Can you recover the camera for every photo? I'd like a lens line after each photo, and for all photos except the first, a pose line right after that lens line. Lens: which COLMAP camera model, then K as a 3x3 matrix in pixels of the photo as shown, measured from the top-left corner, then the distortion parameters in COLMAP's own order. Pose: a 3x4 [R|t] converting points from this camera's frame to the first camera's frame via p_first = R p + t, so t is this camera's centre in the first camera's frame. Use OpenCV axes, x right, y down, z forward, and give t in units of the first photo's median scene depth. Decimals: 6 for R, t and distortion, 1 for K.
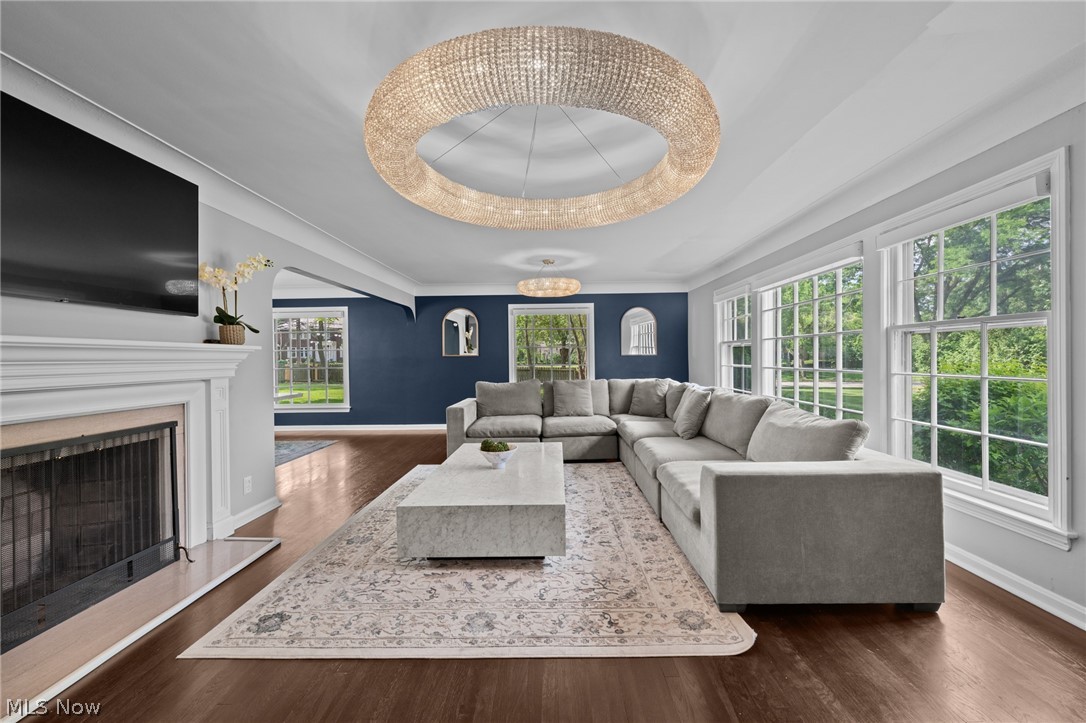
lens RADIAL K [[421.8, 0, 550.5], [0, 421.8, 357.5], [0, 0, 1]] dist [-0.000825, 0.000025]
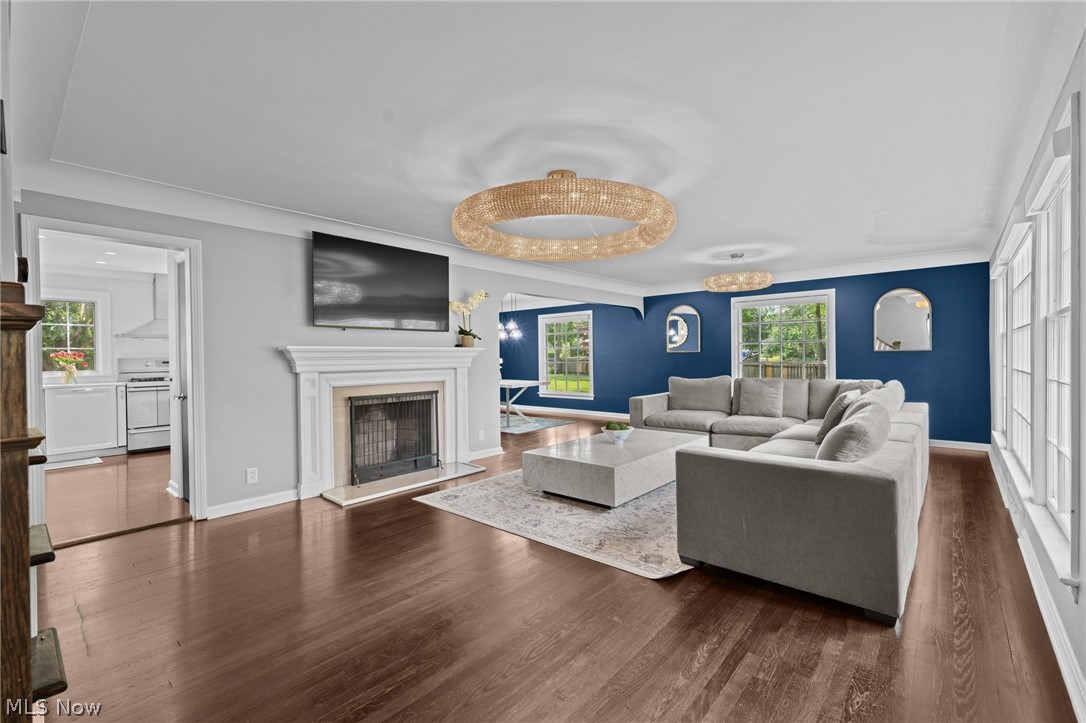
lens RADIAL K [[470.9, 0, 548.4], [0, 470.9, 358.6], [0, 0, 1]] dist [-0.003571, -0.000537]
pose [[0.763524, 0.006901, -0.645742, 0.741721], [0.001954, 0.999914, 0.012997, -0.010820], [0.645776, -0.011185, 0.763445, -0.225481]]
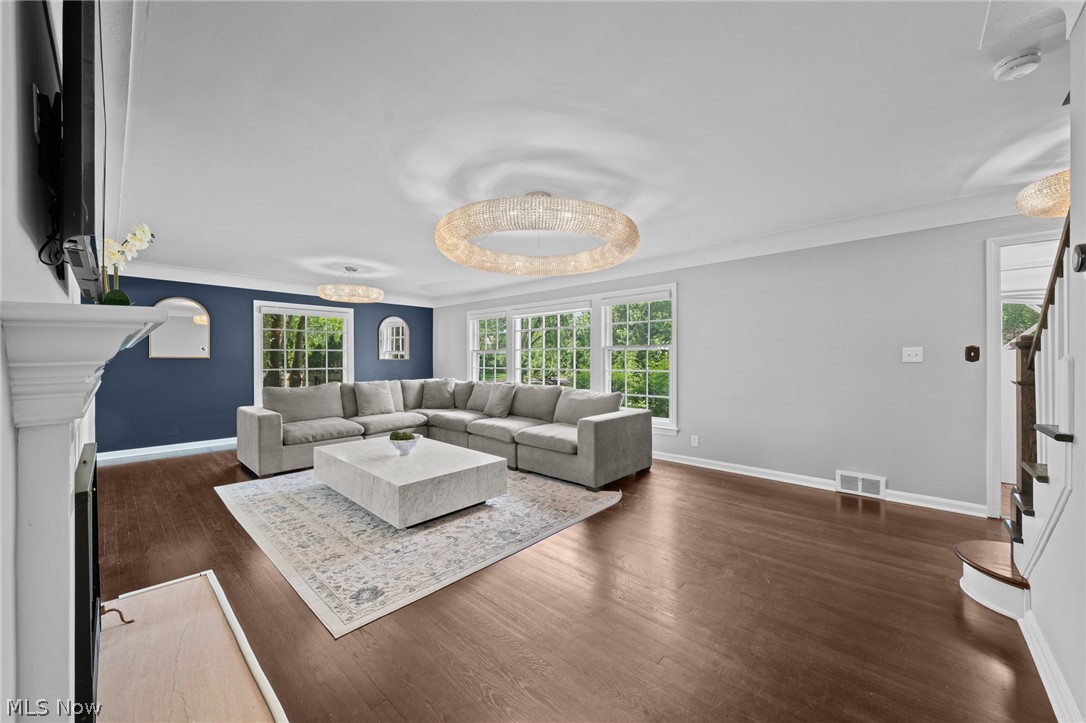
lens RADIAL K [[398.7, 0, 549.4], [0, 398.7, 360.7], [0, 0, 1]] dist [0.002475, -0.000285]
pose [[0.669250, 0.007166, 0.743002, -0.829974], [-0.005001, 0.999974, -0.005141, 0.004154], [-0.743020, -0.000275, 0.669269, -0.056038]]
